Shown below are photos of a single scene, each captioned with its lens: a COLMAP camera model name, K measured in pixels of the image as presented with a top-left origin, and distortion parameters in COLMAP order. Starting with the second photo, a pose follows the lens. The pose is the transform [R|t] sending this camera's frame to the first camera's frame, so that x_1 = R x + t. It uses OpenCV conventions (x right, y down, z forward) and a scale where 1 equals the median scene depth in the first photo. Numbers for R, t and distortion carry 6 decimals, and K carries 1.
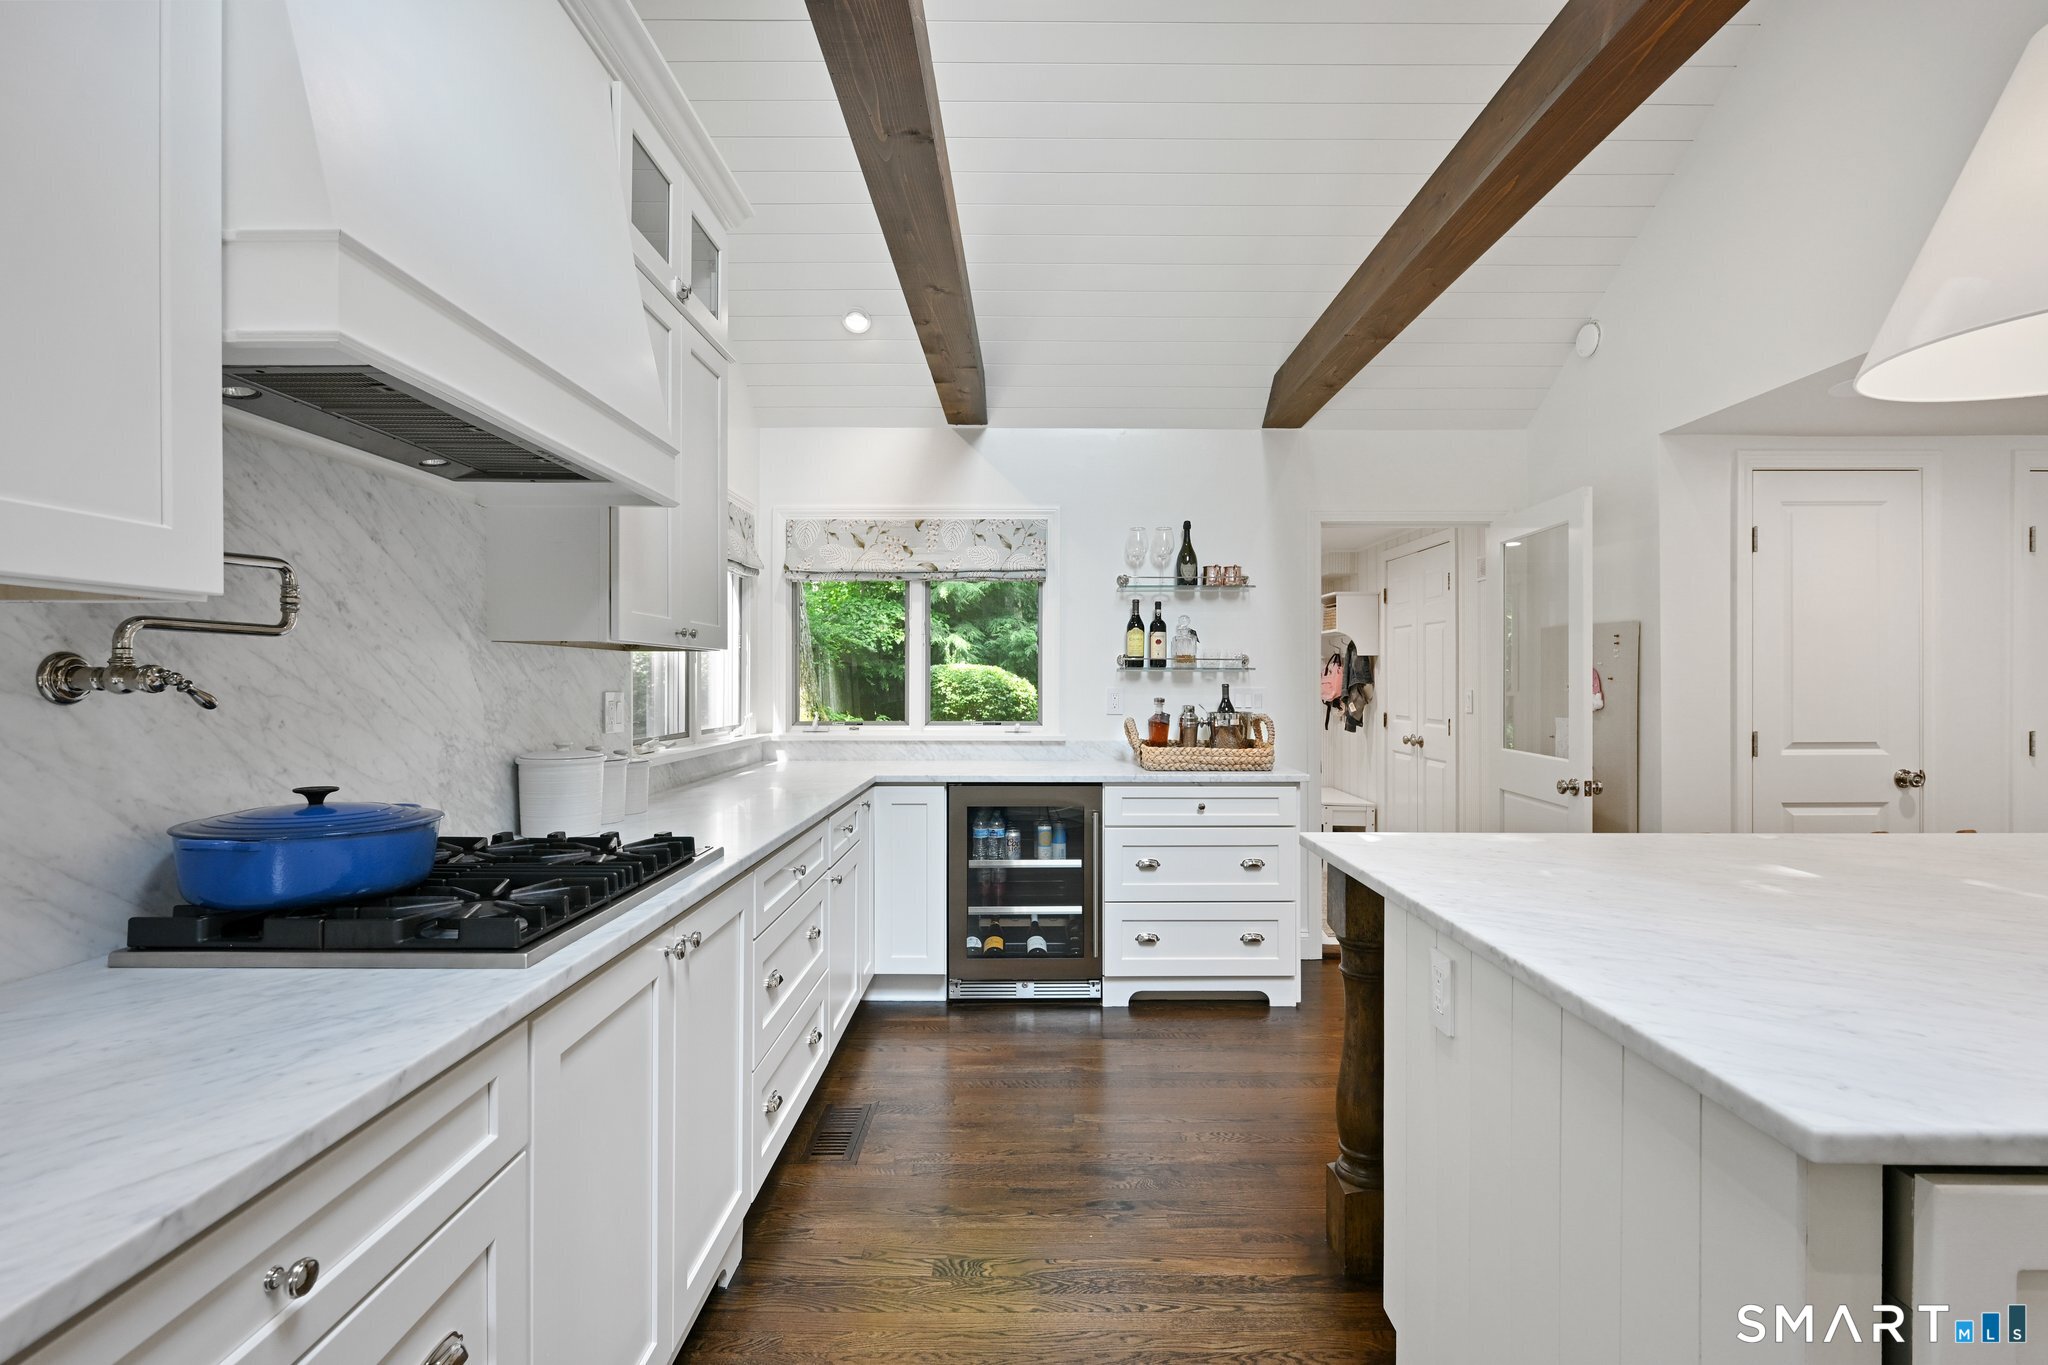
lens RADIAL K [[920.0, 0, 1025.9], [0, 920.0, 680.8], [0, 0, 1]] dist [0.000286, 0.000005]
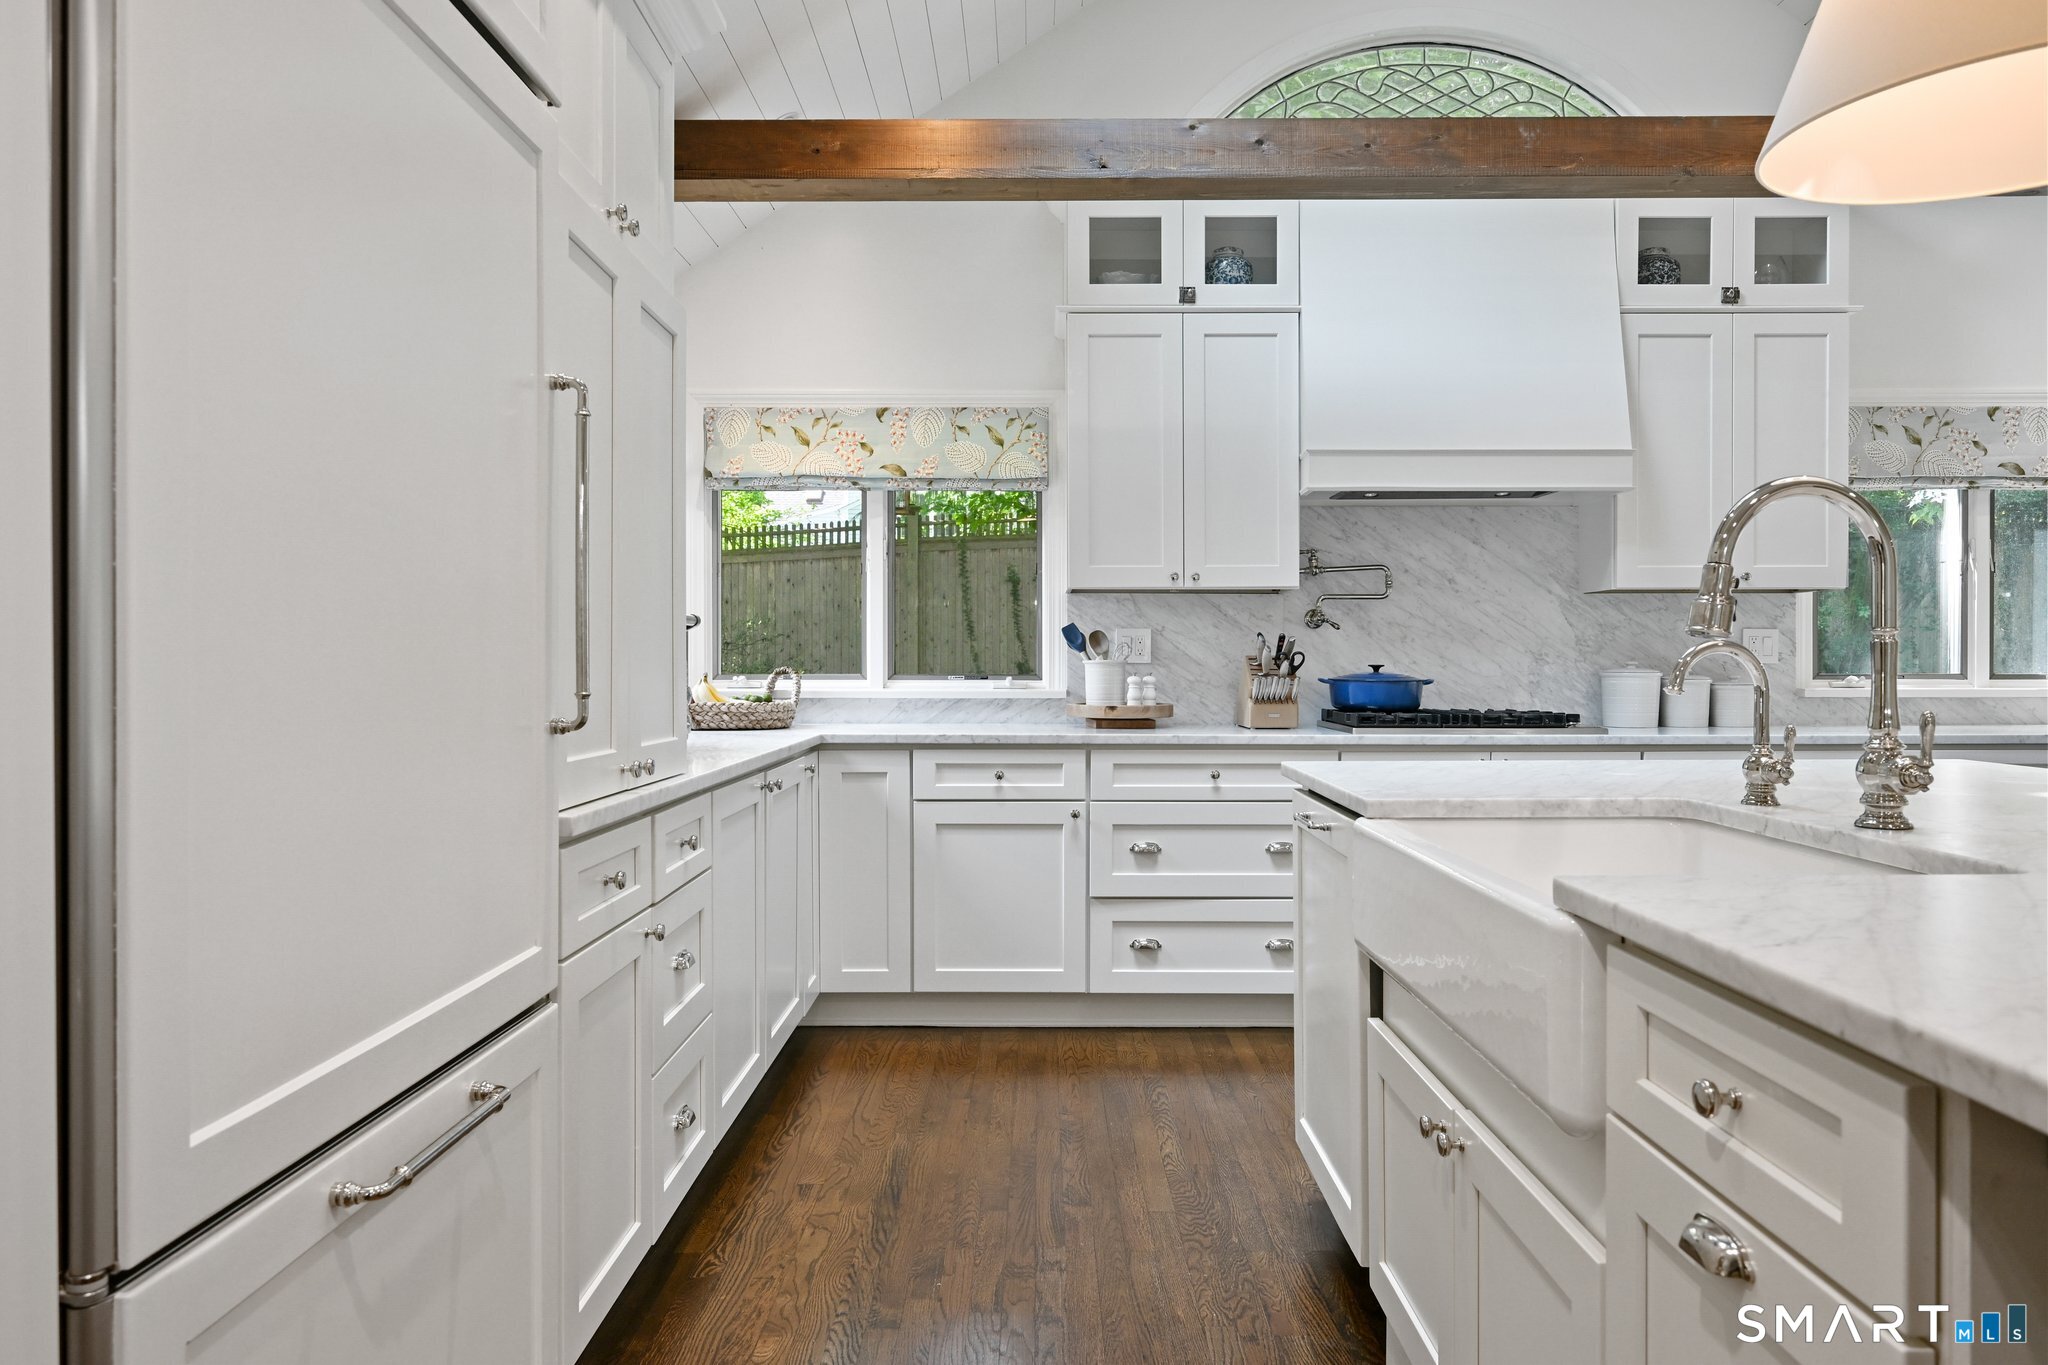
lens RADIAL K [[1353.4, 0, 1025.5], [0, 1353.4, 669.8], [0, 0, 1]] dist [-0.003111, -0.000665]
pose [[-0.009612, 0.008830, -0.999915, 2.037277], [0.000876, 0.999961, 0.008822, 0.076783], [0.999953, -0.000791, -0.009620, 0.124336]]
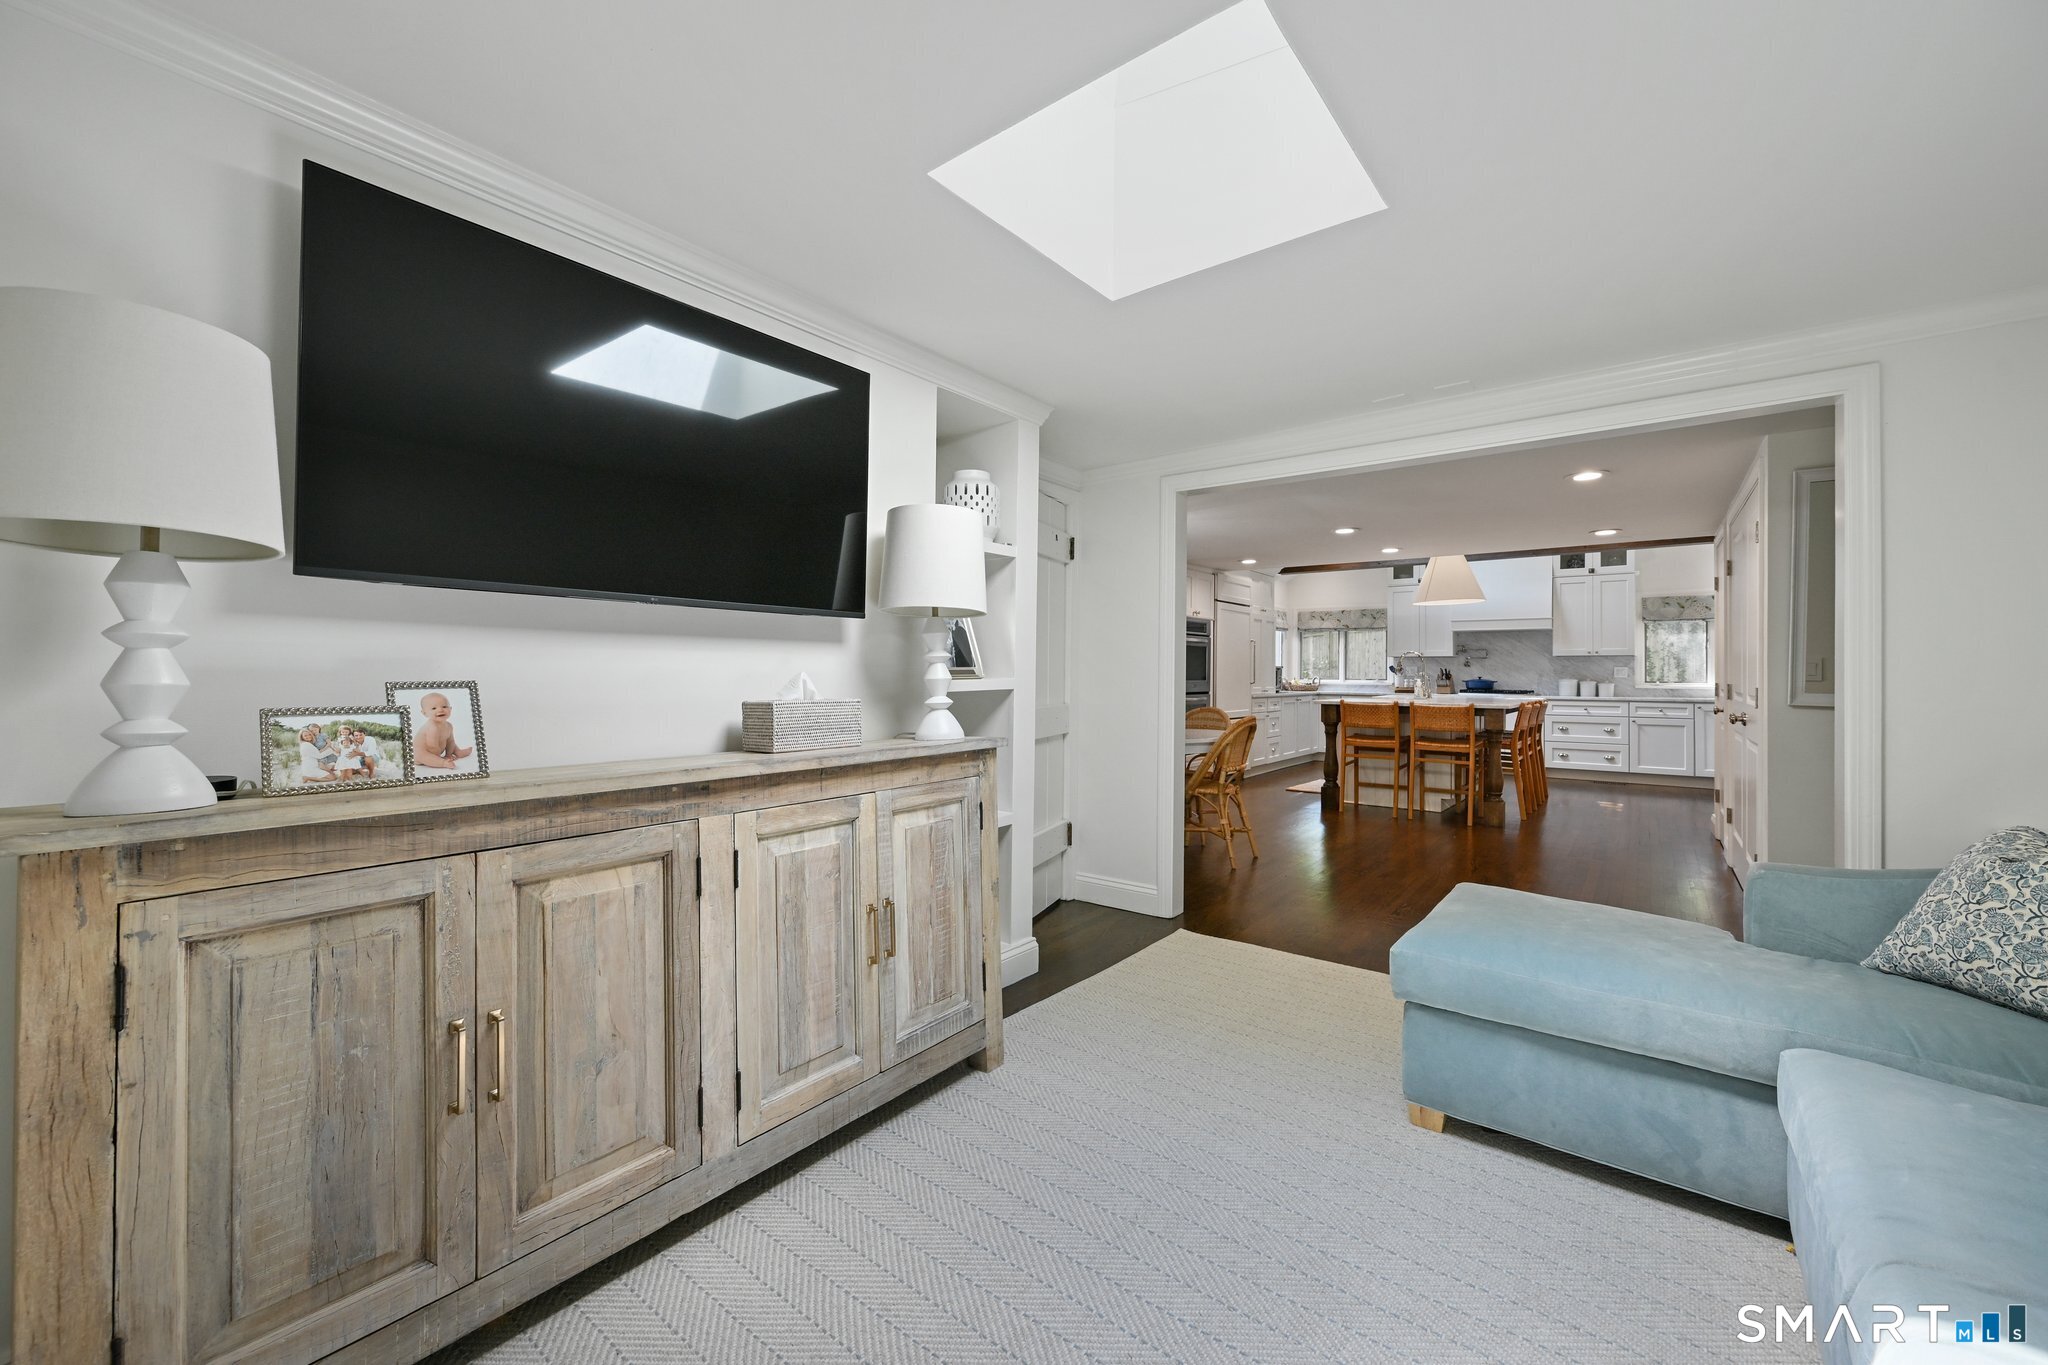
lens RADIAL K [[805.3, 0, 1032.6], [0, 805.3, 665.7], [0, 0, 1]] dist [0.001061, -0.000002]
pose [[-0.609785, -0.006165, -0.792543, 5.850527], [-0.003102, 0.999981, -0.005392, 0.051875], [0.792561, -0.000829, -0.609793, 1.748798]]
